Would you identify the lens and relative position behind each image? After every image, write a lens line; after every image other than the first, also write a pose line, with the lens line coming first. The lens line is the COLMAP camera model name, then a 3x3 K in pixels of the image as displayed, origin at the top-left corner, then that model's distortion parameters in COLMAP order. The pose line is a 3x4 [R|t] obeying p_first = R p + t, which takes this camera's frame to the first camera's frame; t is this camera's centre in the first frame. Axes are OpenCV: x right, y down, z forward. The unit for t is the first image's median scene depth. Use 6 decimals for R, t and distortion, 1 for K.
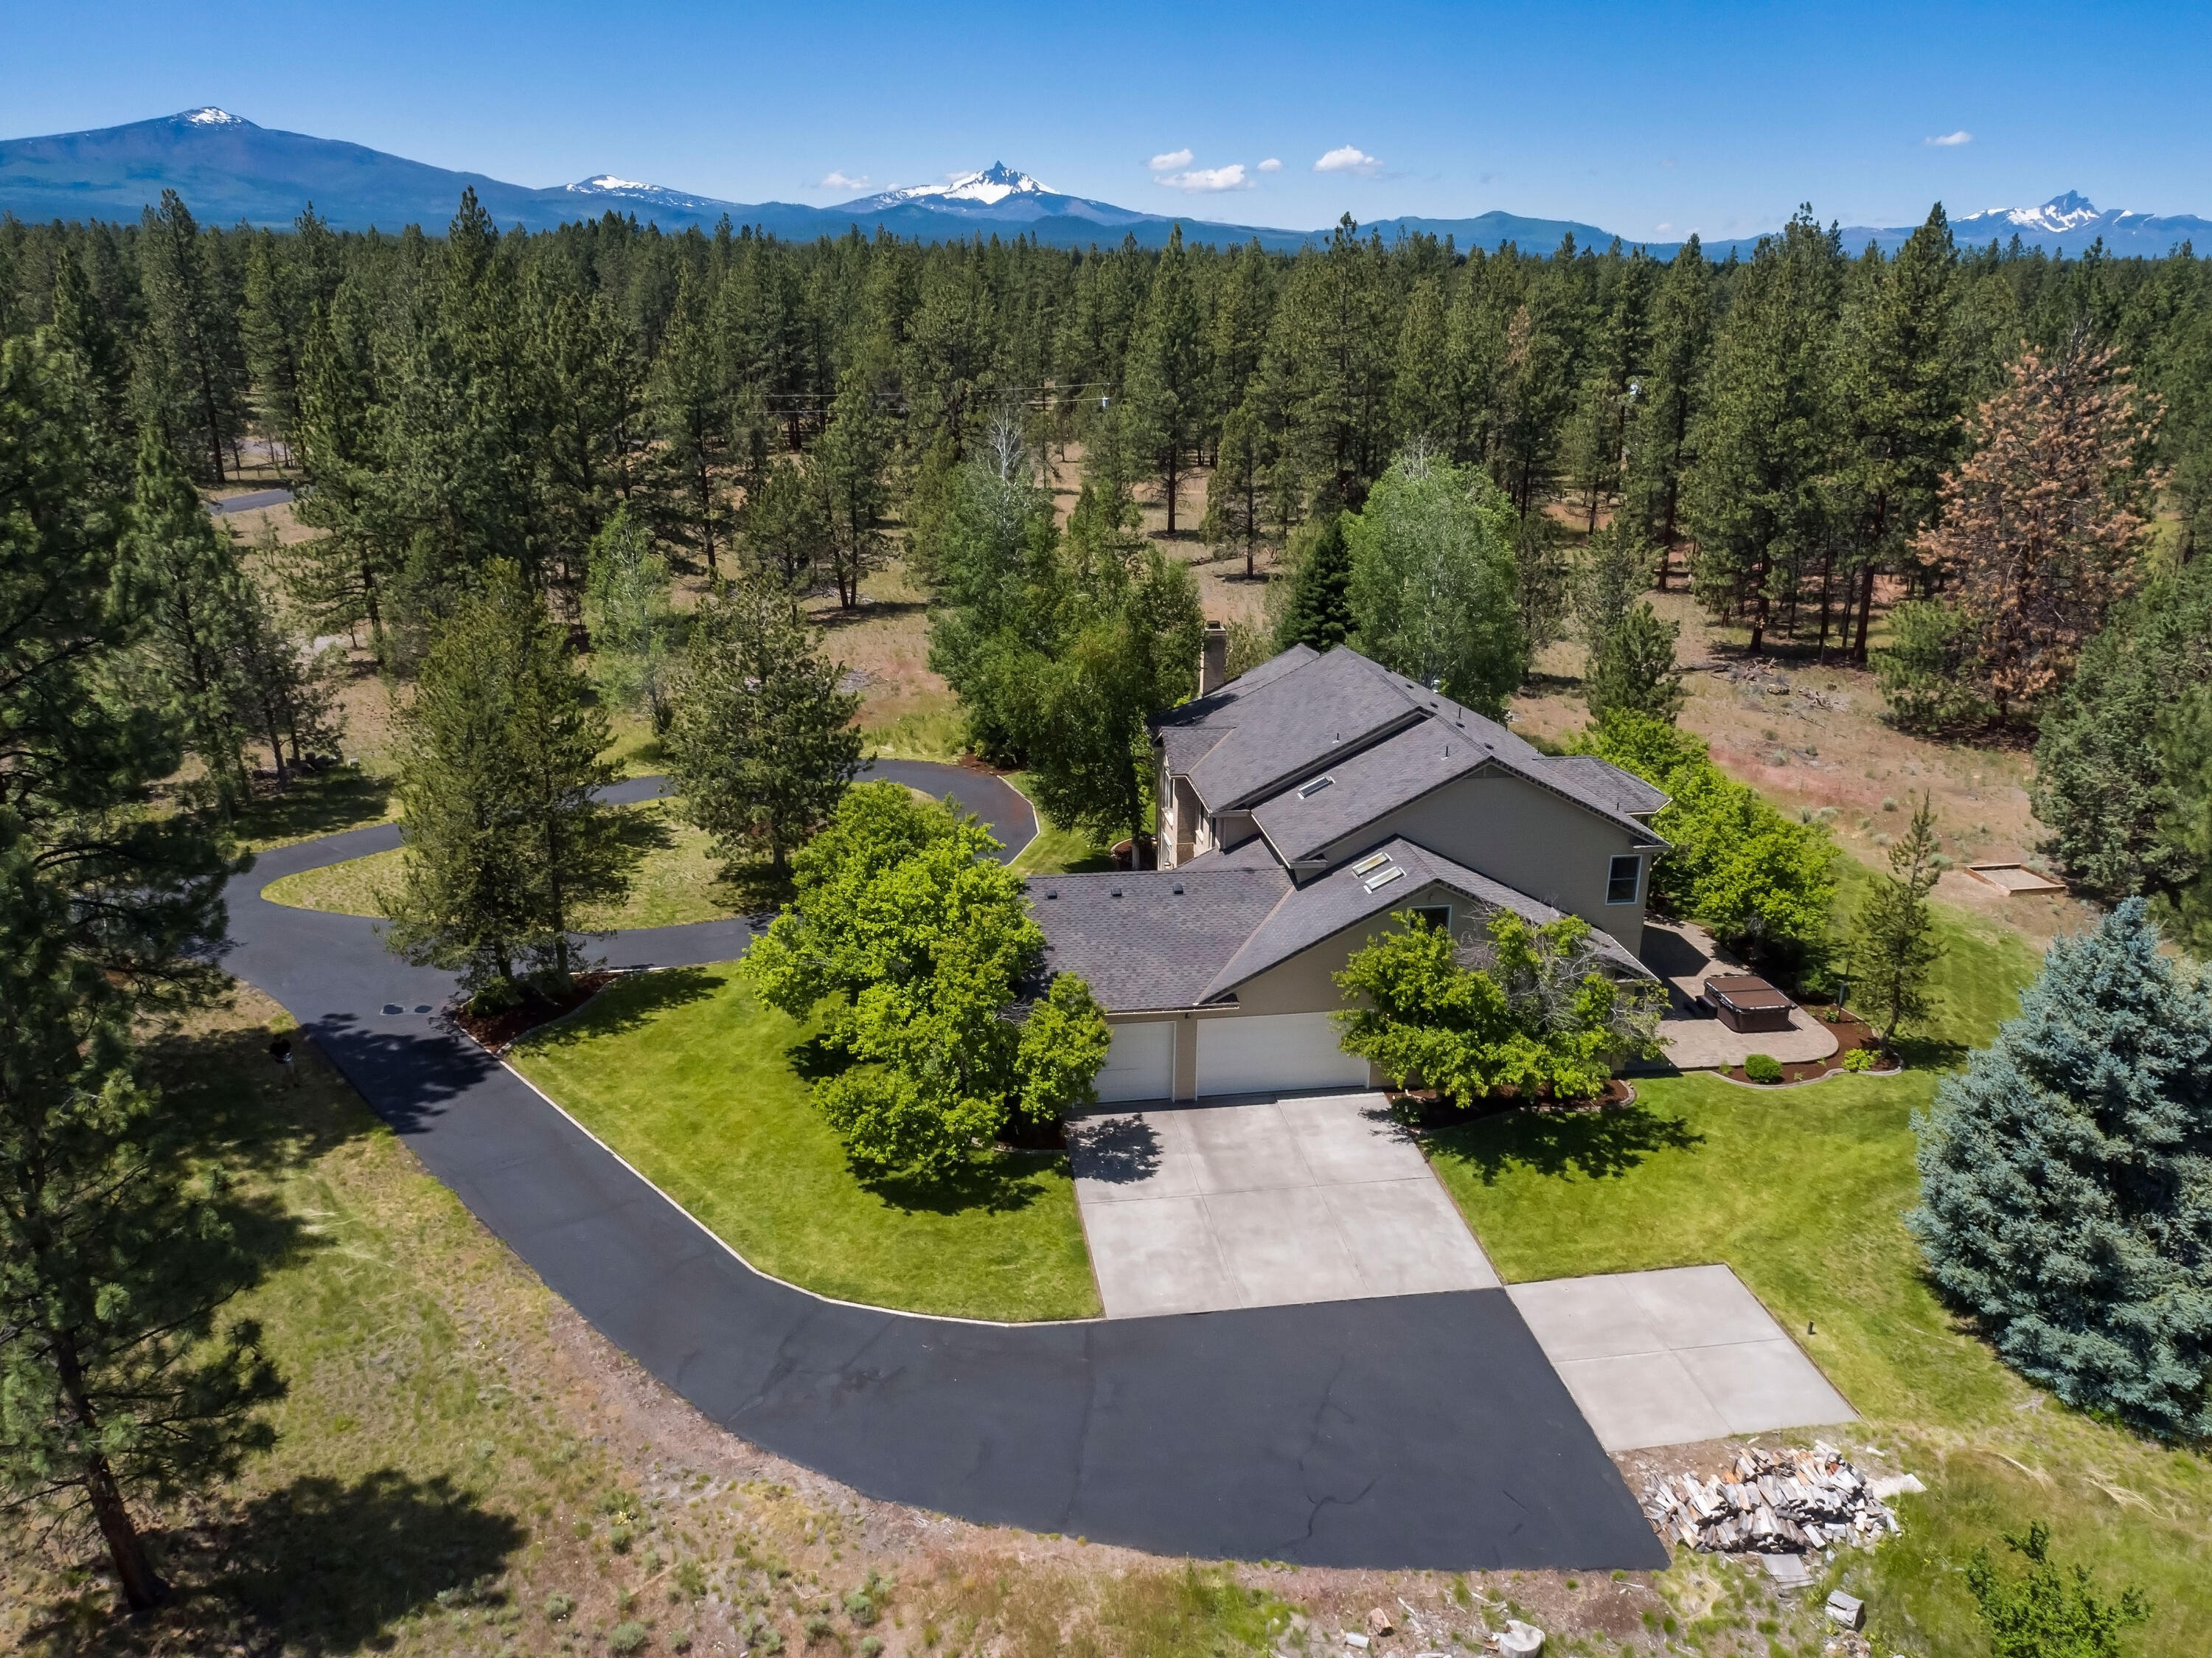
lens RADIAL K [[1538.1, 0, 1106.0], [0, 1538.1, 829.0], [0, 0, 1]] dist [0.000901, -0.000729]
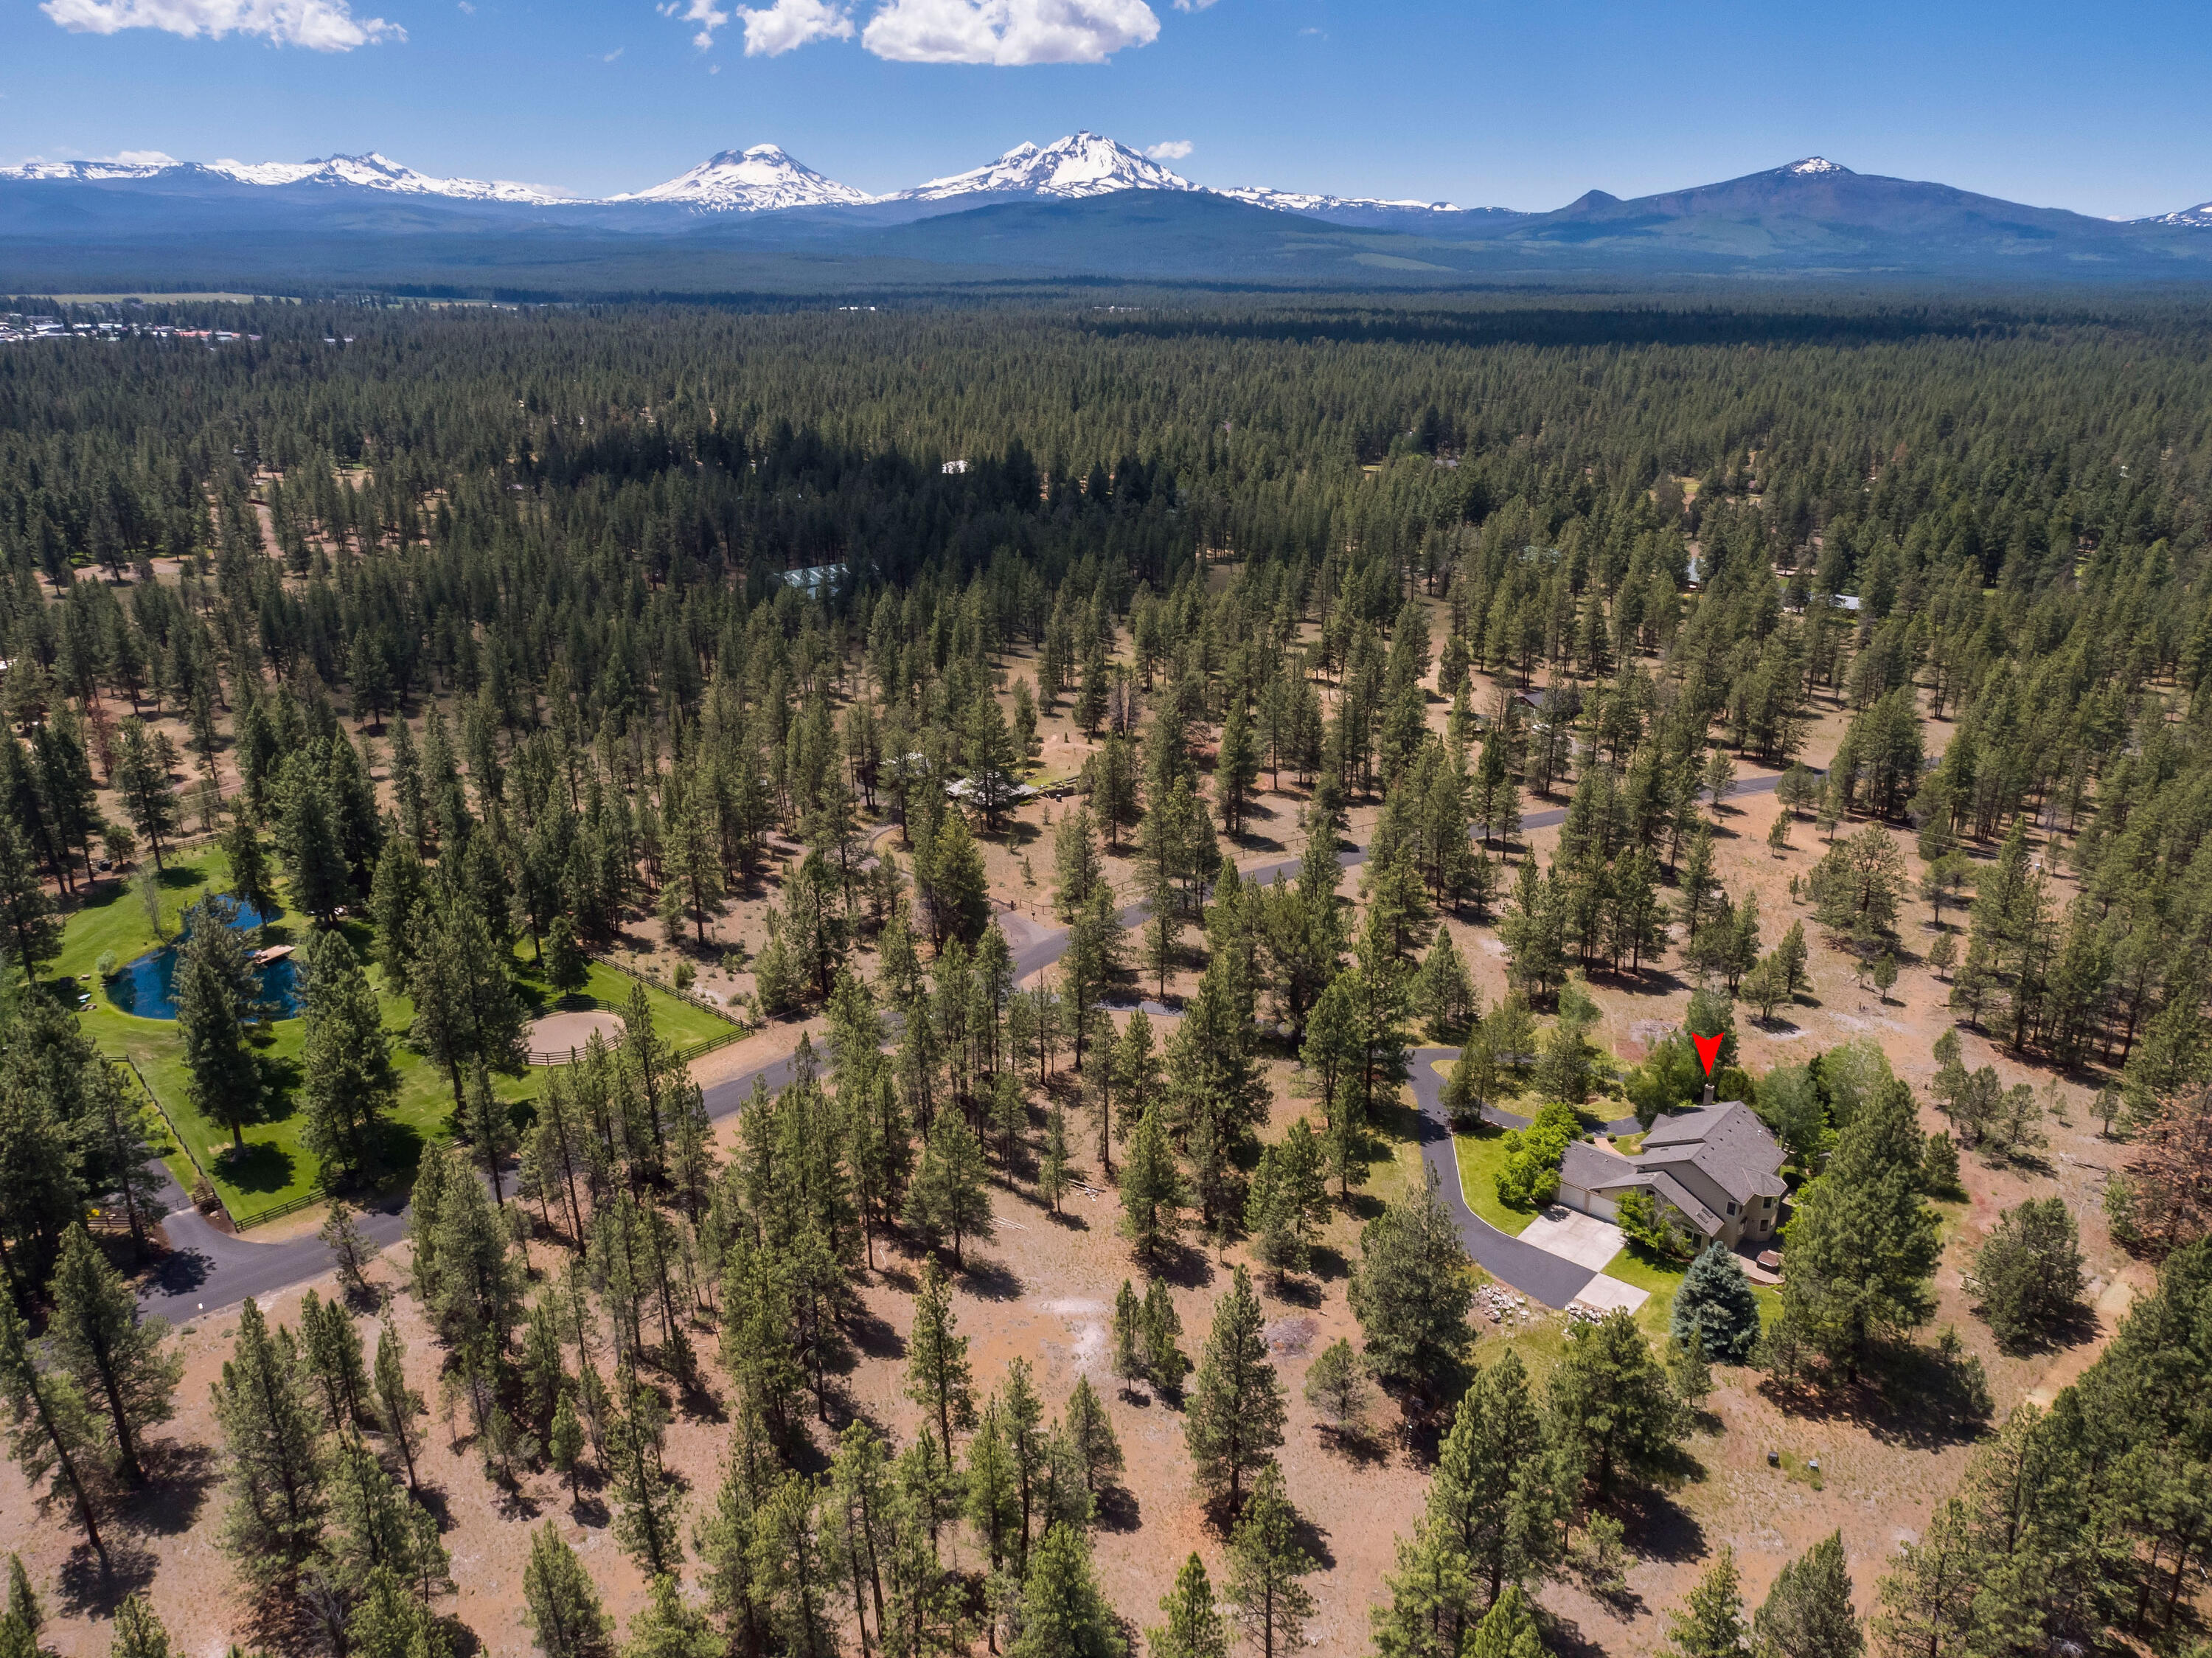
lens RADIAL K [[1538.1, 0, 1106.0], [0, 1538.1, 829.0], [0, 0, 1]] dist [0.000901, -0.000729]
pose [[0.626608, 0.218903, -0.747960, 2.064759], [-0.230876, 0.968801, 0.090117, -0.862362], [0.744351, 0.116218, 0.657598, -2.656508]]
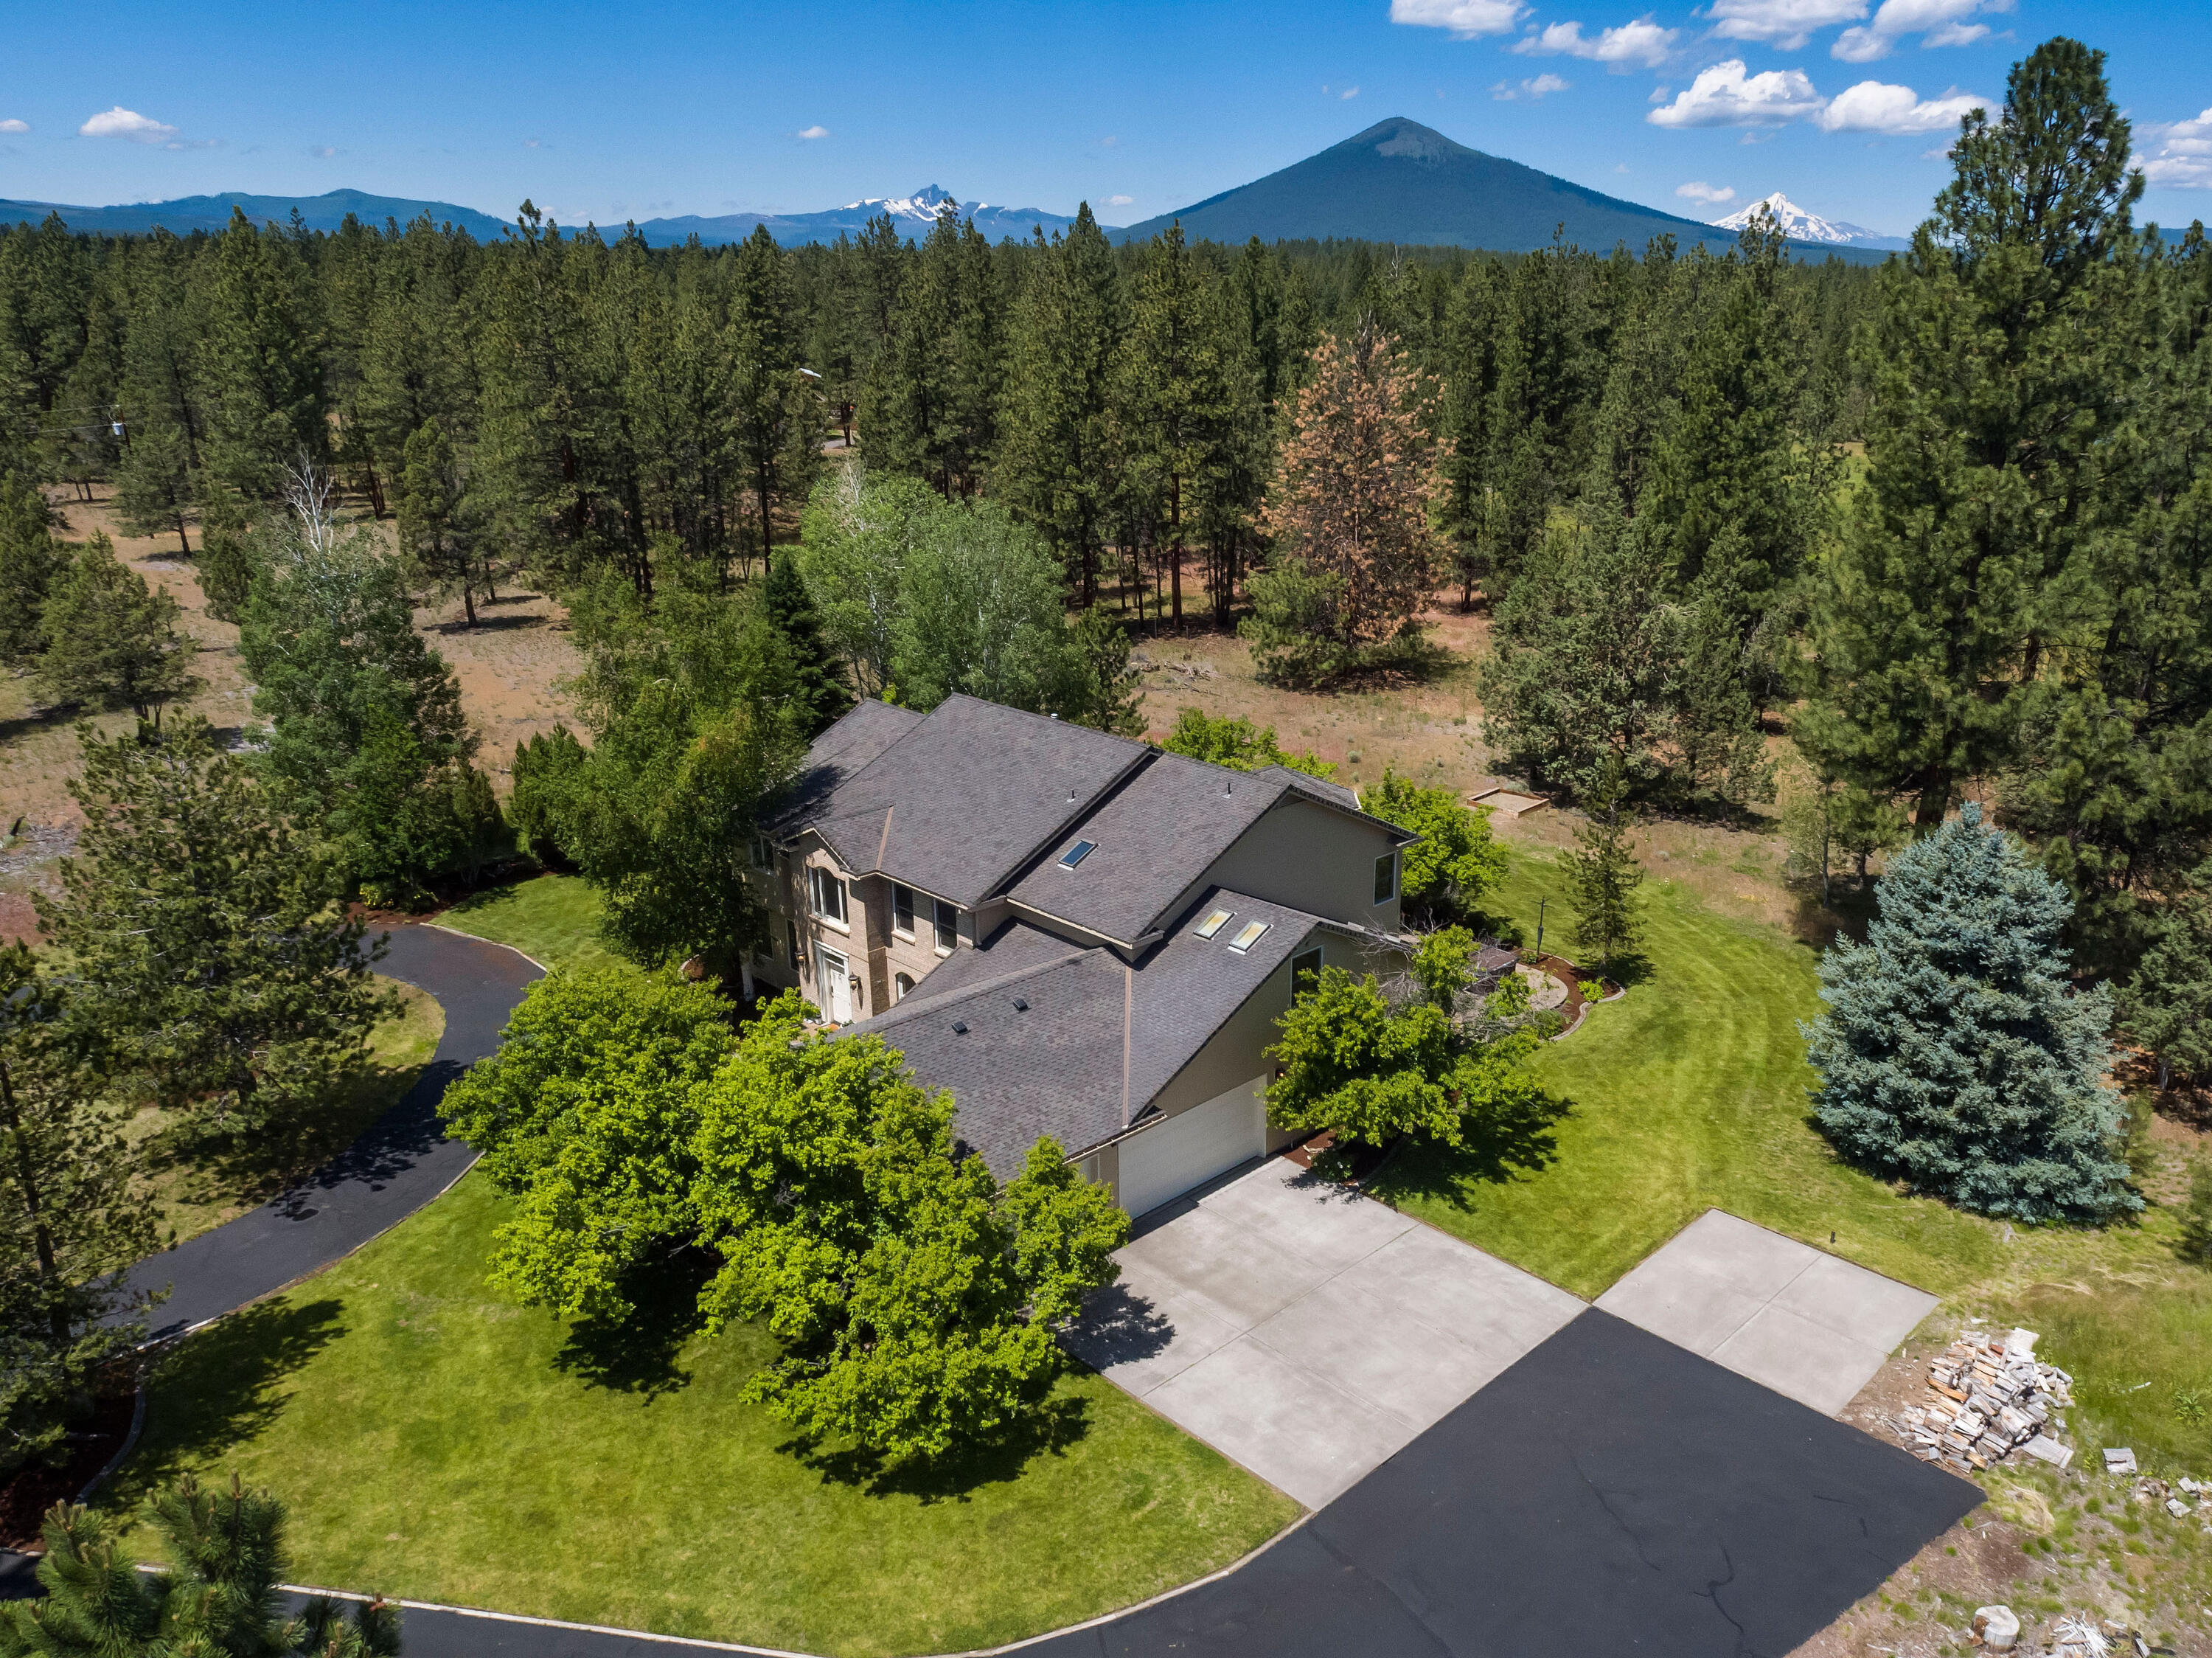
lens RADIAL K [[1583.3, 0, 1106.0], [0, 1583.3, 829.0], [0, 0, 1]] dist [0.003069, -0.002436]
pose [[0.802702, -0.203457, 0.560601, -0.428778], [0.203763, 0.977003, 0.062820, -0.112408], [-0.560490, 0.063804, 0.825699, 0.259112]]
